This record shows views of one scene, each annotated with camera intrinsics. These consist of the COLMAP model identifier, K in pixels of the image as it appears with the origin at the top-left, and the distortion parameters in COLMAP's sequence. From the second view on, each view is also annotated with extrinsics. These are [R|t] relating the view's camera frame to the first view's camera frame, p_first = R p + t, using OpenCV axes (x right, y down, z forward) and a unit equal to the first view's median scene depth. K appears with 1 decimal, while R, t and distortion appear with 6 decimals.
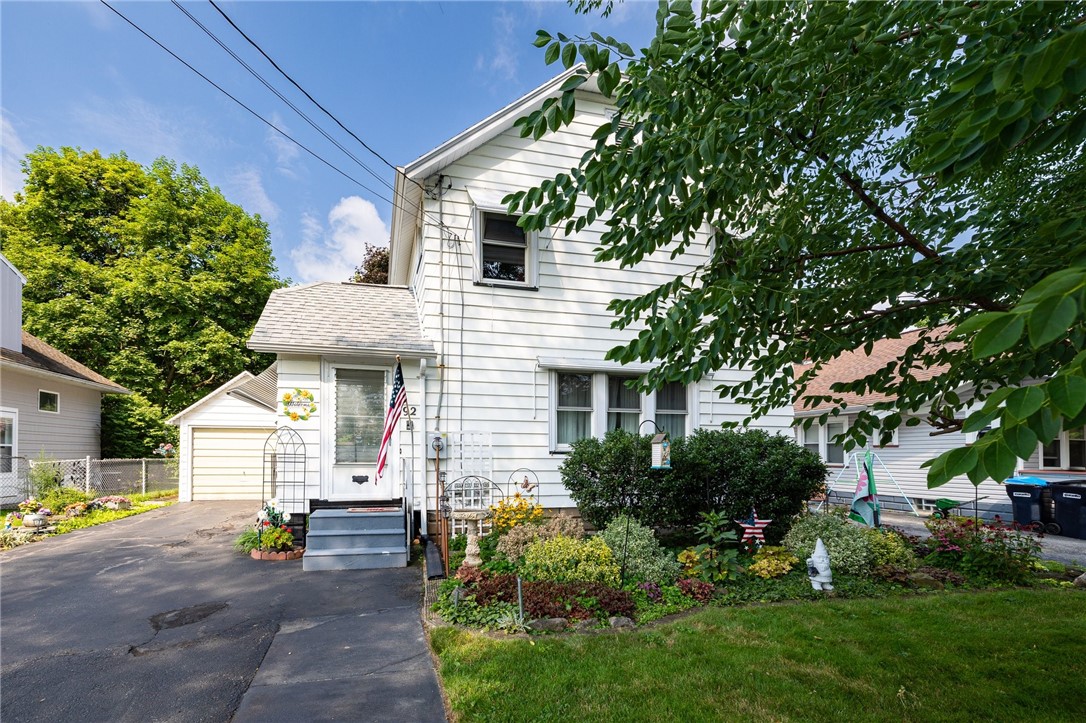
lens RADIAL K [[481.1, 0, 491.9], [0, 481.1, 445.3], [0, 0, 1]] dist [0.001737, 0.000063]
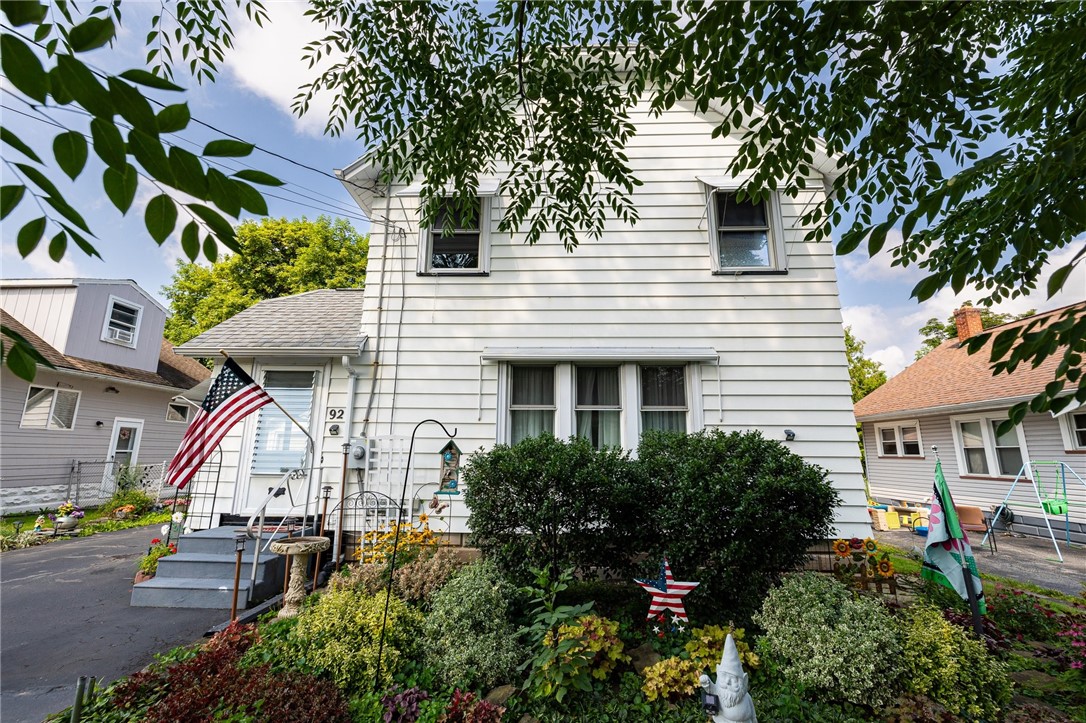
lens RADIAL K [[451.7, 0, 550.2], [0, 451.7, 358.0], [0, 0, 1]] dist [-0.000318, -0.000252]
pose [[0.965957, -0.051782, -0.253466, 0.408780], [0.001416, 0.980806, -0.194981, -0.008337], [0.258697, 0.187985, 0.947490, 0.263898]]
